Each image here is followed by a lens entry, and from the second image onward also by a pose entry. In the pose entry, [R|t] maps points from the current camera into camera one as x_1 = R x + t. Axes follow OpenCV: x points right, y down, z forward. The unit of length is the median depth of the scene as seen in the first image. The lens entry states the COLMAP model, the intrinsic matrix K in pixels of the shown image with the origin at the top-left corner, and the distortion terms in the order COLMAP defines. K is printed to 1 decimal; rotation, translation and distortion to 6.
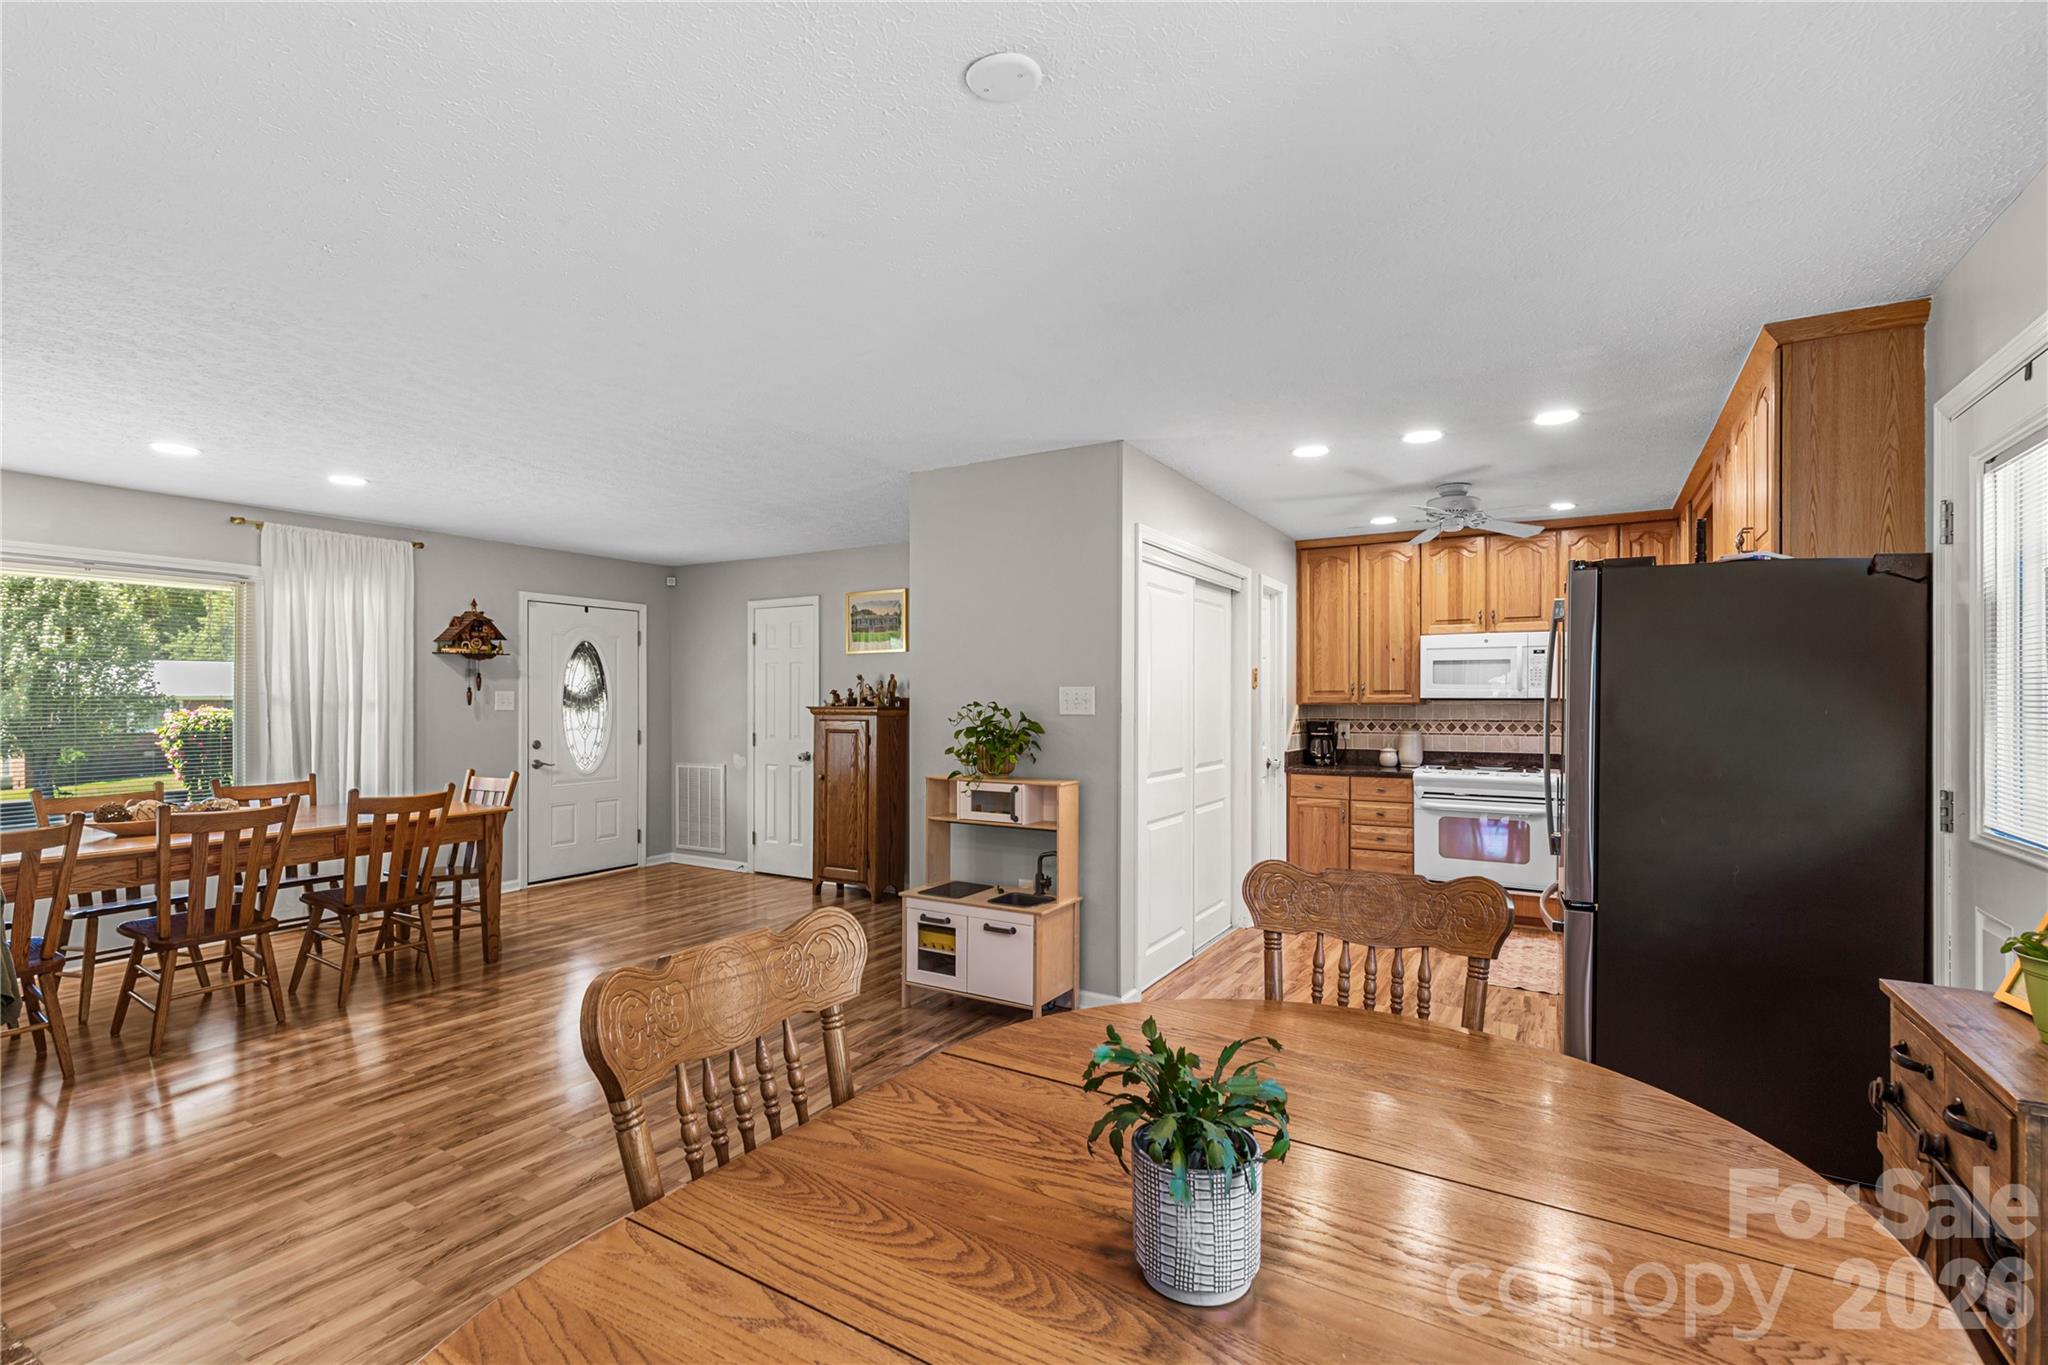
lens RADIAL K [[931.7, 0, 1015.0], [0, 931.7, 700.9], [0, 0, 1]] dist [0.002781, 0.000218]
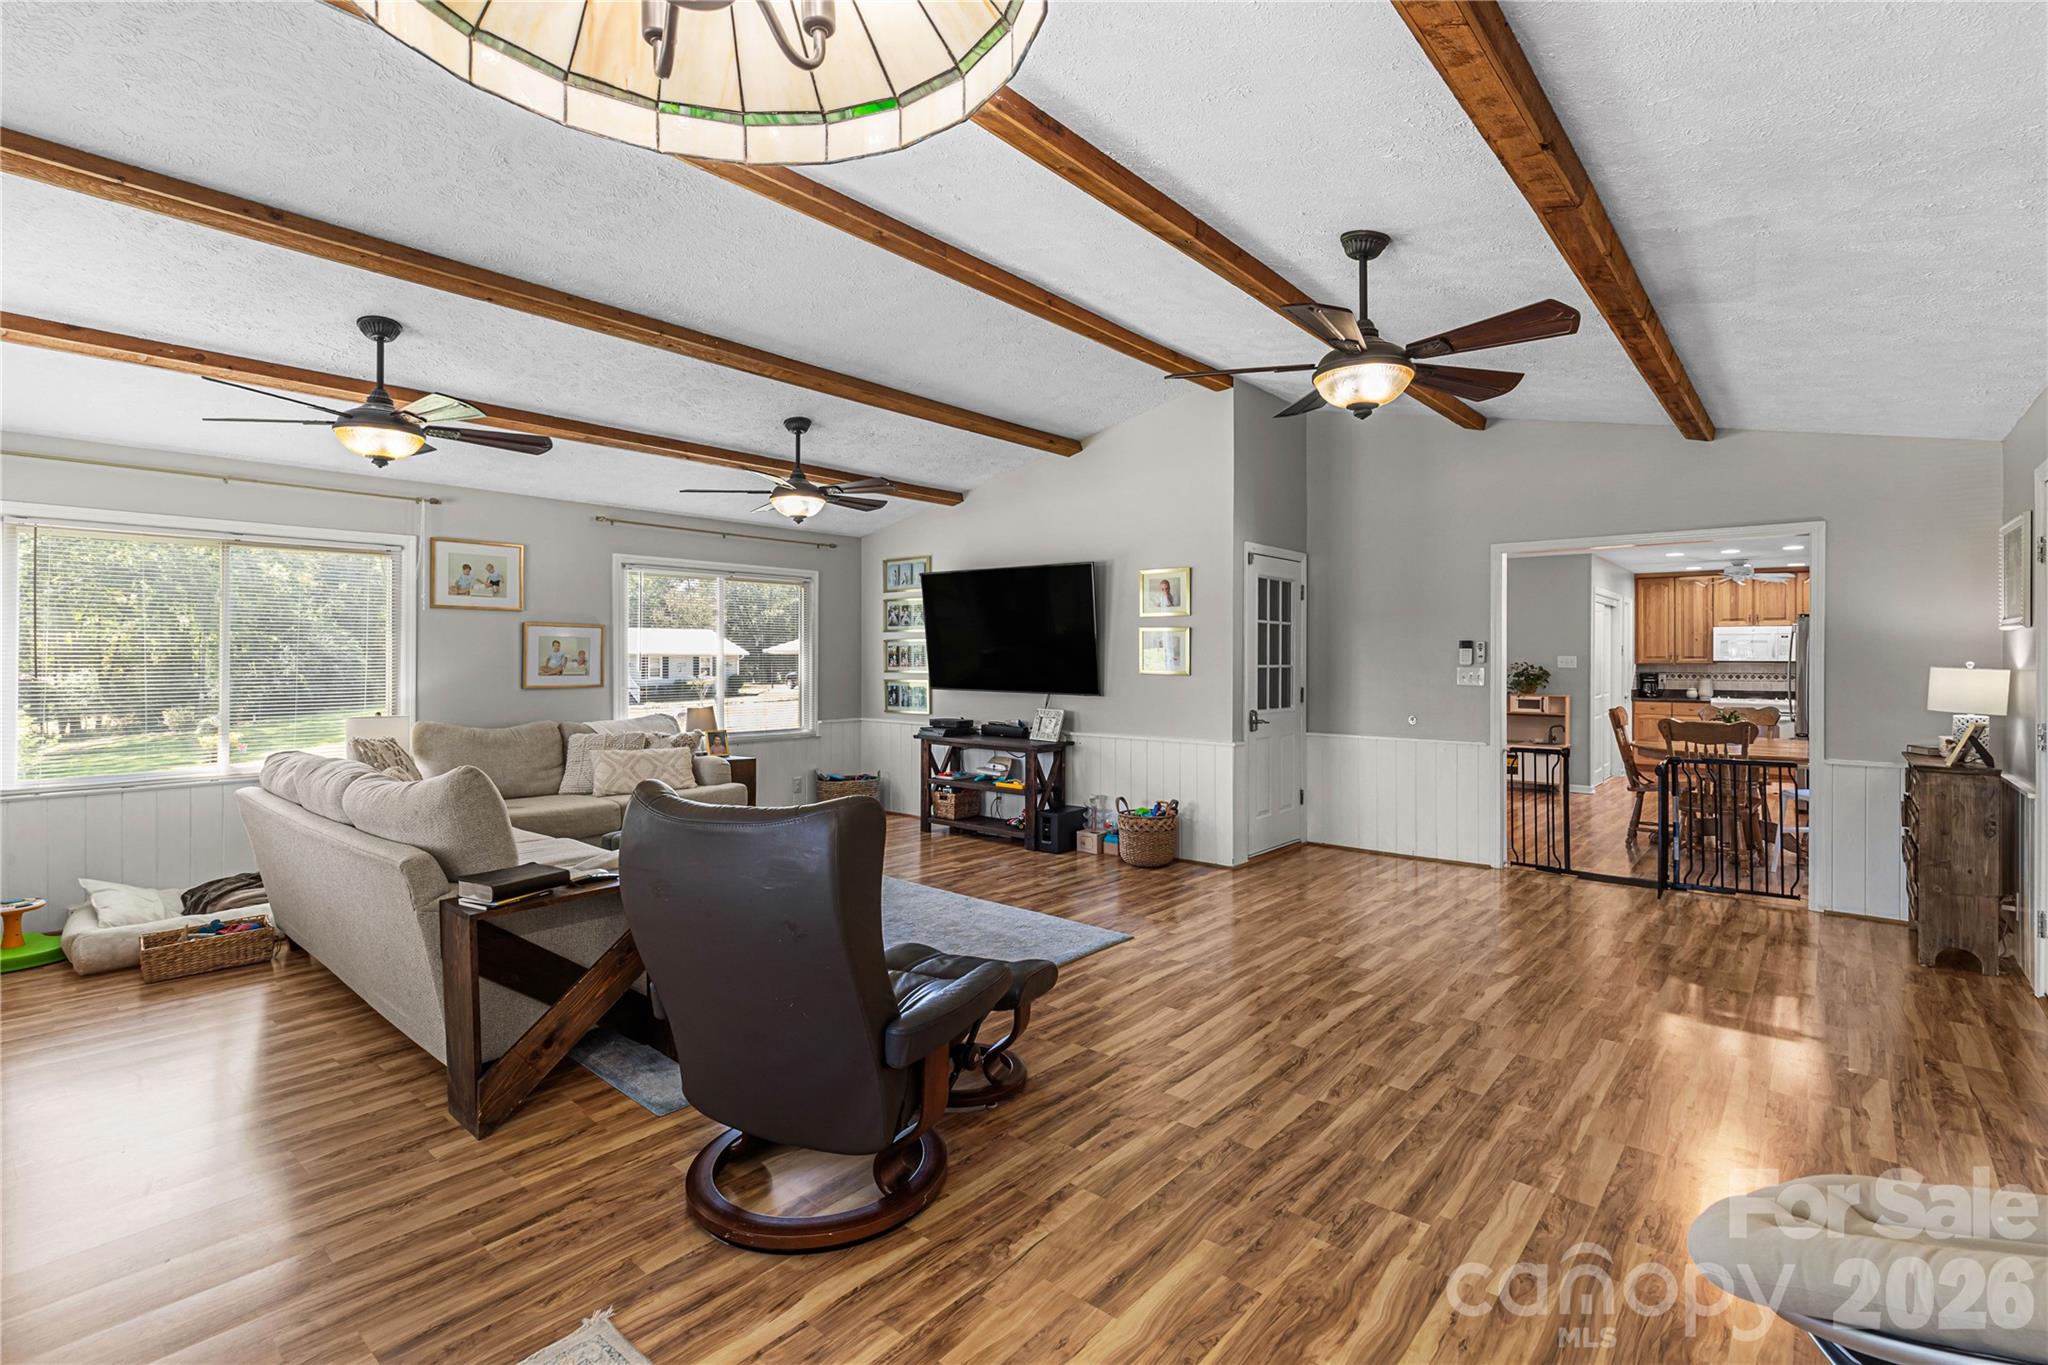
lens RADIAL K [[951.1, 0, 1021.2], [0, 951.1, 652.0], [0, 0, 1]] dist [0.002411, -0.000239]
pose [[0.986588, 0.003364, -0.163195, -0.610603], [-0.004205, 0.999980, -0.004807, -0.005546], [0.163175, 0.005429, 0.986582, -1.088108]]
